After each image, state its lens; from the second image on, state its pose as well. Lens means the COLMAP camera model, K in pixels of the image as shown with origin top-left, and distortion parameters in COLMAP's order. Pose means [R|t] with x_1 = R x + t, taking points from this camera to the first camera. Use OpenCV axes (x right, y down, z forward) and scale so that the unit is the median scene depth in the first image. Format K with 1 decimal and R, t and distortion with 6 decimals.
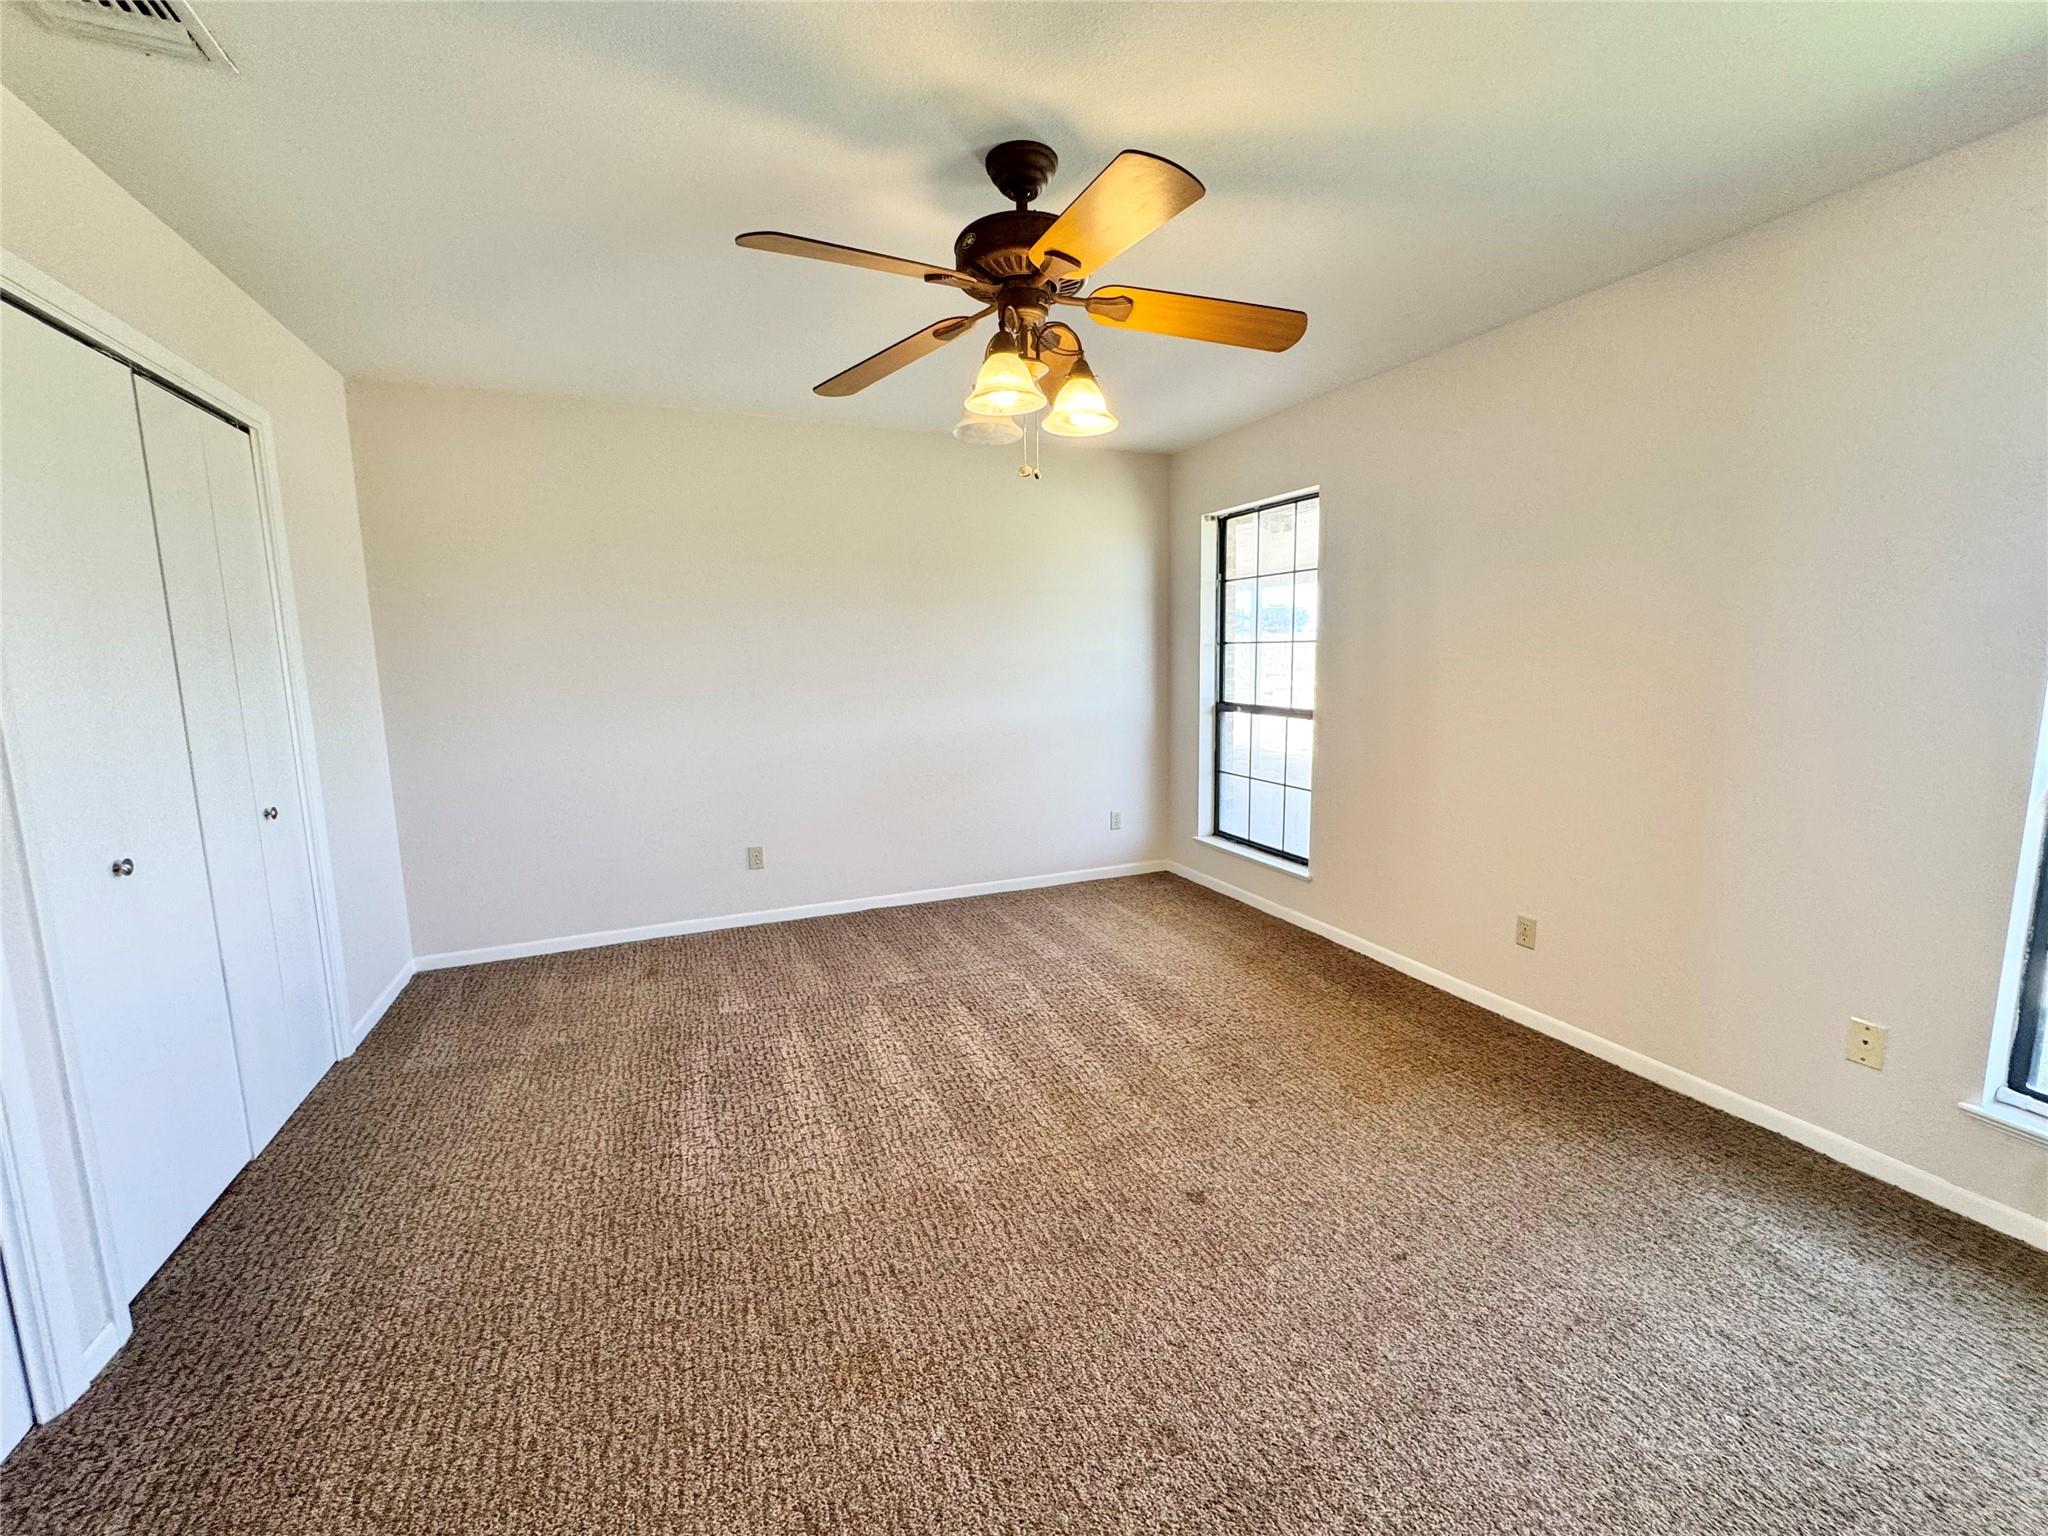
lens RADIAL K [[819.1, 0, 1024.7], [0, 819.1, 765.1], [0, 0, 1]] dist [-0.005711, 0.000153]
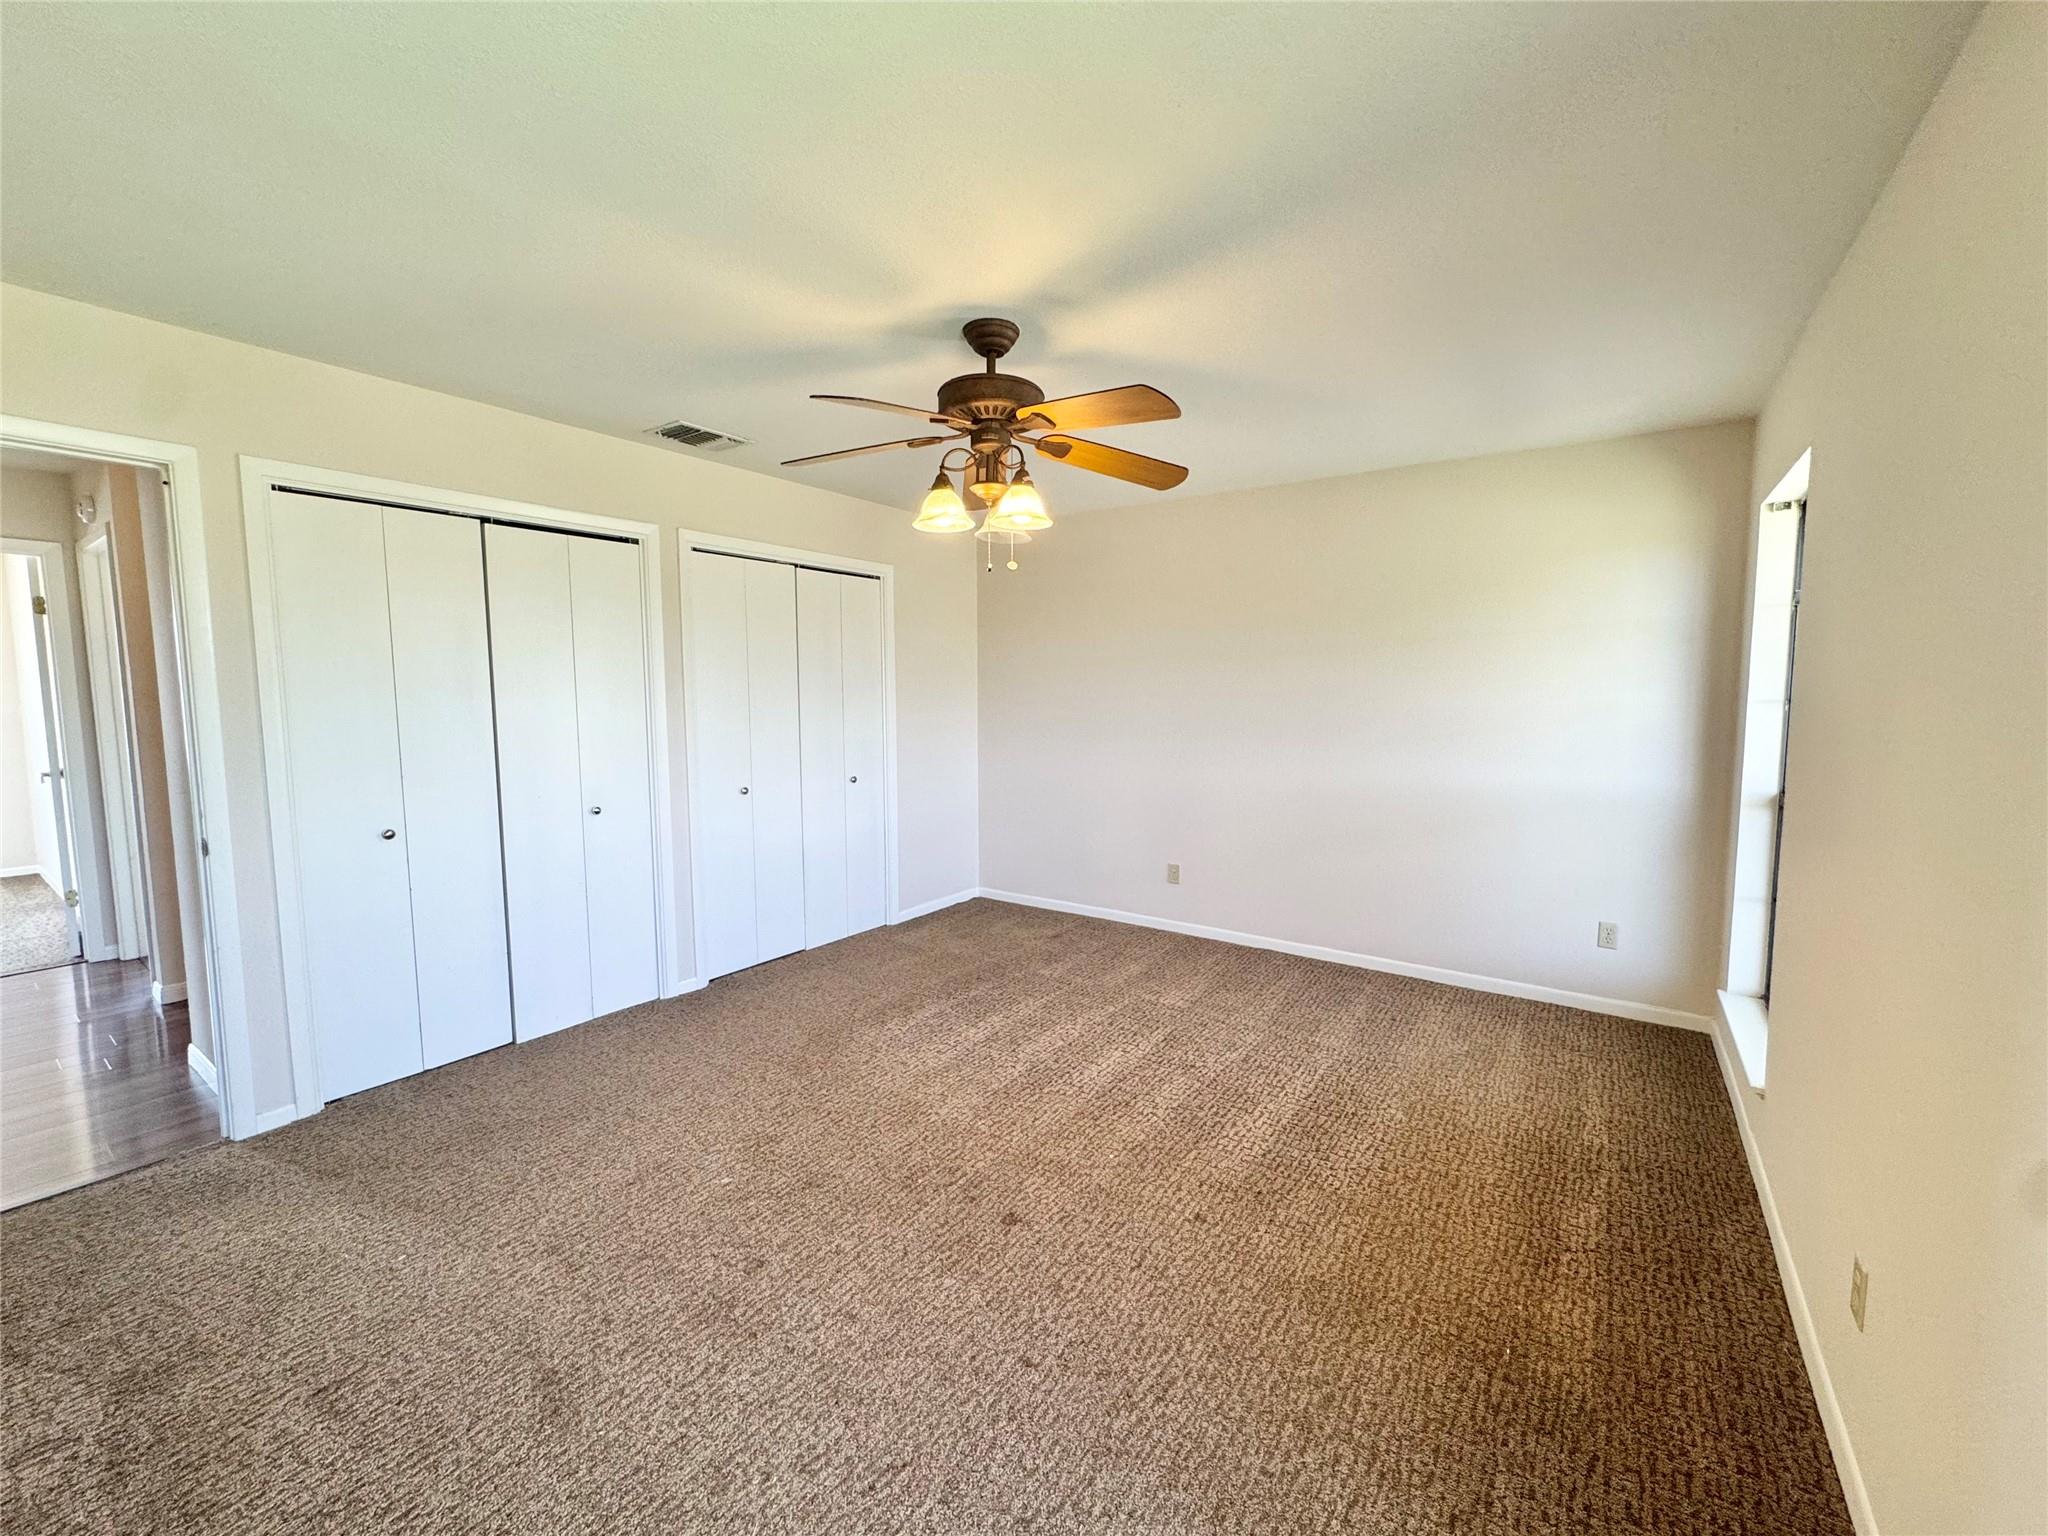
lens RADIAL K [[819.1, 0, 1024.7], [0, 819.1, 765.1], [0, 0, 1]] dist [-0.005711, 0.000153]
pose [[0.520139, 0.092127, -0.849098, 0.675647], [-0.124285, 0.991747, 0.031471, -0.063439], [0.844990, 0.089161, 0.527297, 0.246509]]
